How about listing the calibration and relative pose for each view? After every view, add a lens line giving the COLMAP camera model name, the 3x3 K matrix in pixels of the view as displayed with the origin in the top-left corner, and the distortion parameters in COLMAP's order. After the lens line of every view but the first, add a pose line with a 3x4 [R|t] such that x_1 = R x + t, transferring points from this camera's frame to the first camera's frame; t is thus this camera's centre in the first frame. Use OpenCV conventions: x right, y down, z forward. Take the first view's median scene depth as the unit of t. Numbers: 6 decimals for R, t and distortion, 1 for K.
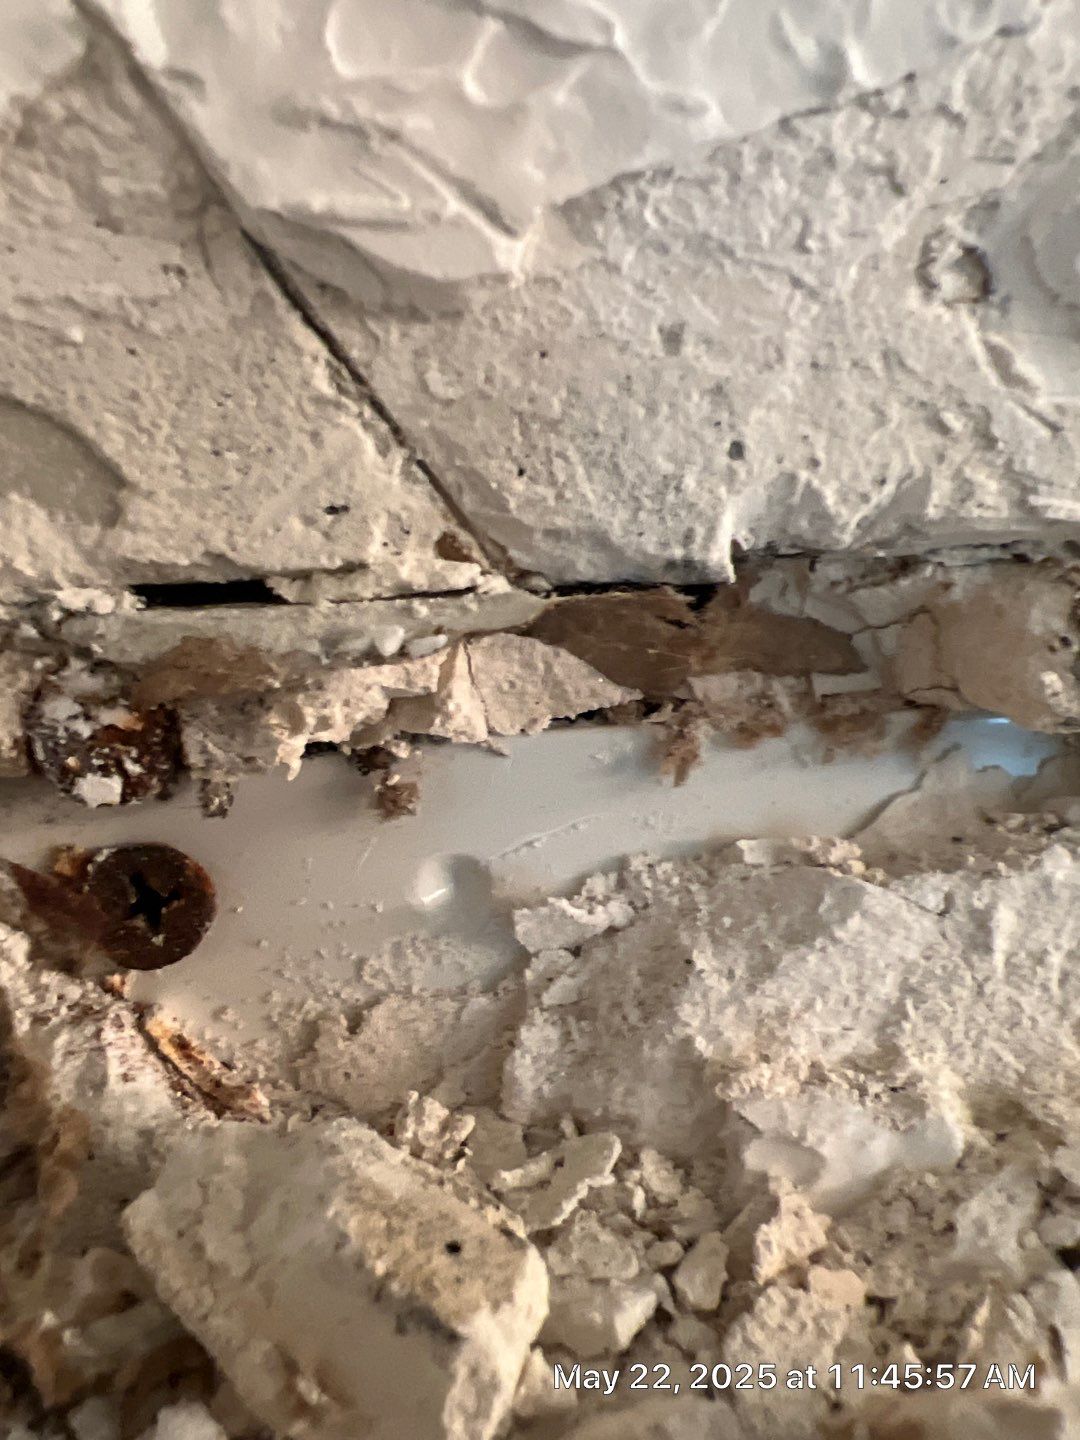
lens RADIAL K [[1175.8, 0, 540.0], [0, 1175.8, 720.0], [0, 0, 1]] dist [-0.004150, -0.009291]
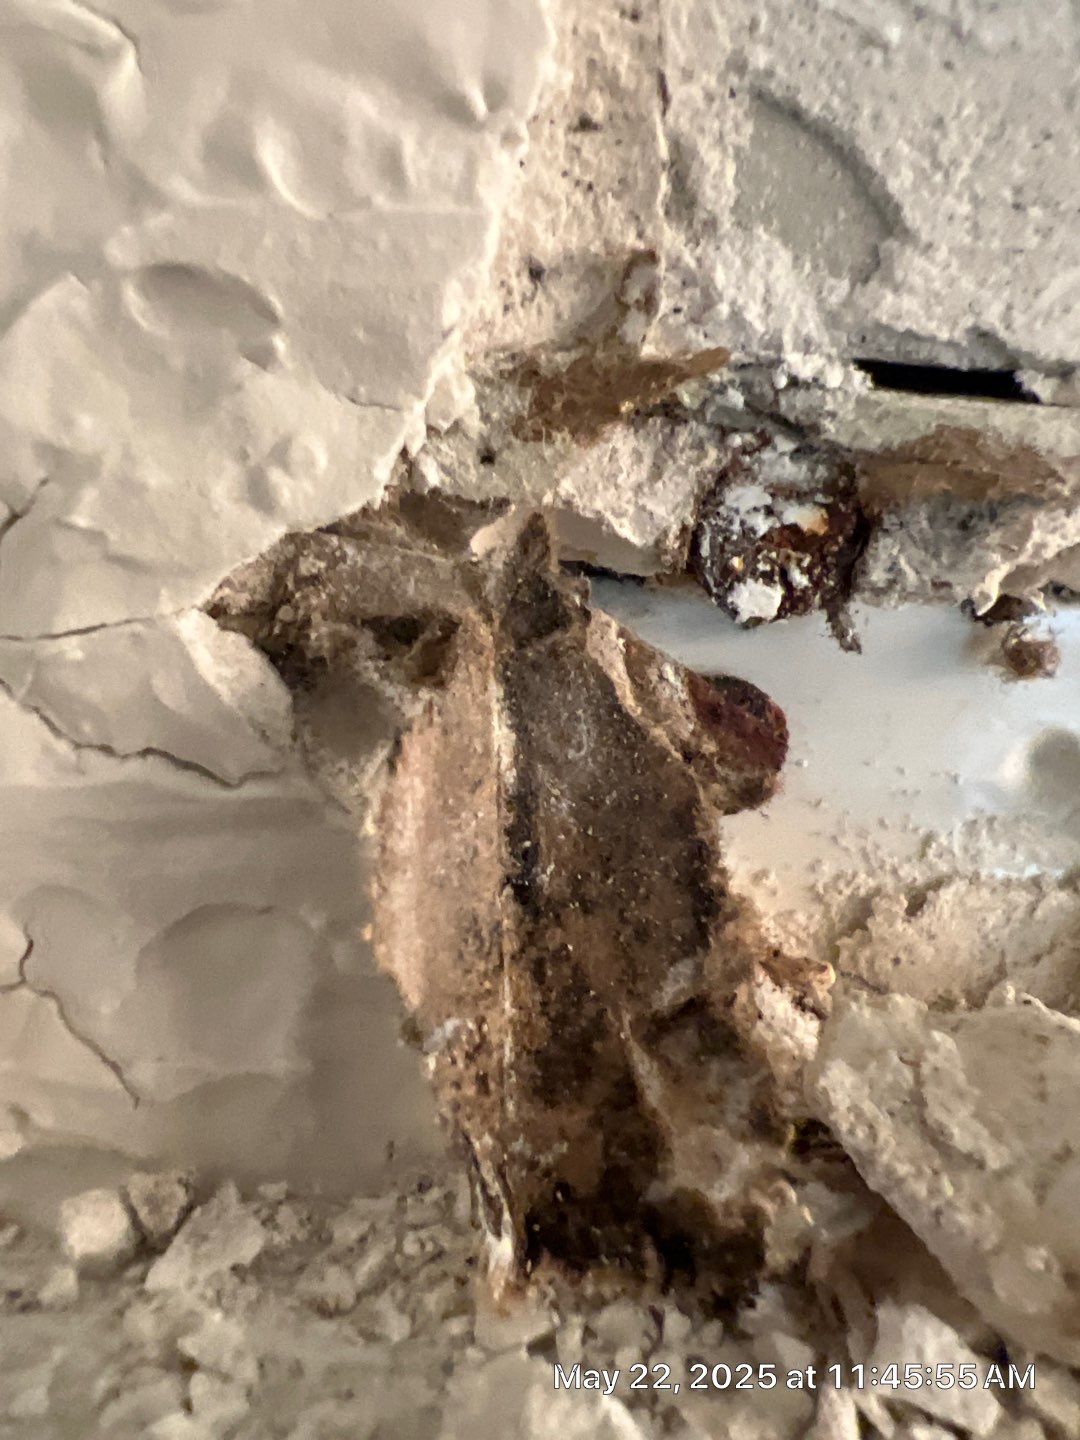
lens RADIAL K [[1175.8, 0, 540.0], [0, 1175.8, 720.0], [0, 0, 1]] dist [-0.004150, -0.009291]
pose [[0.992972, 0.118120, 0.007400, -0.543719], [-0.118351, 0.991177, 0.059679, 0.117122], [-0.000286, -0.060135, 0.998190, 0.140618]]
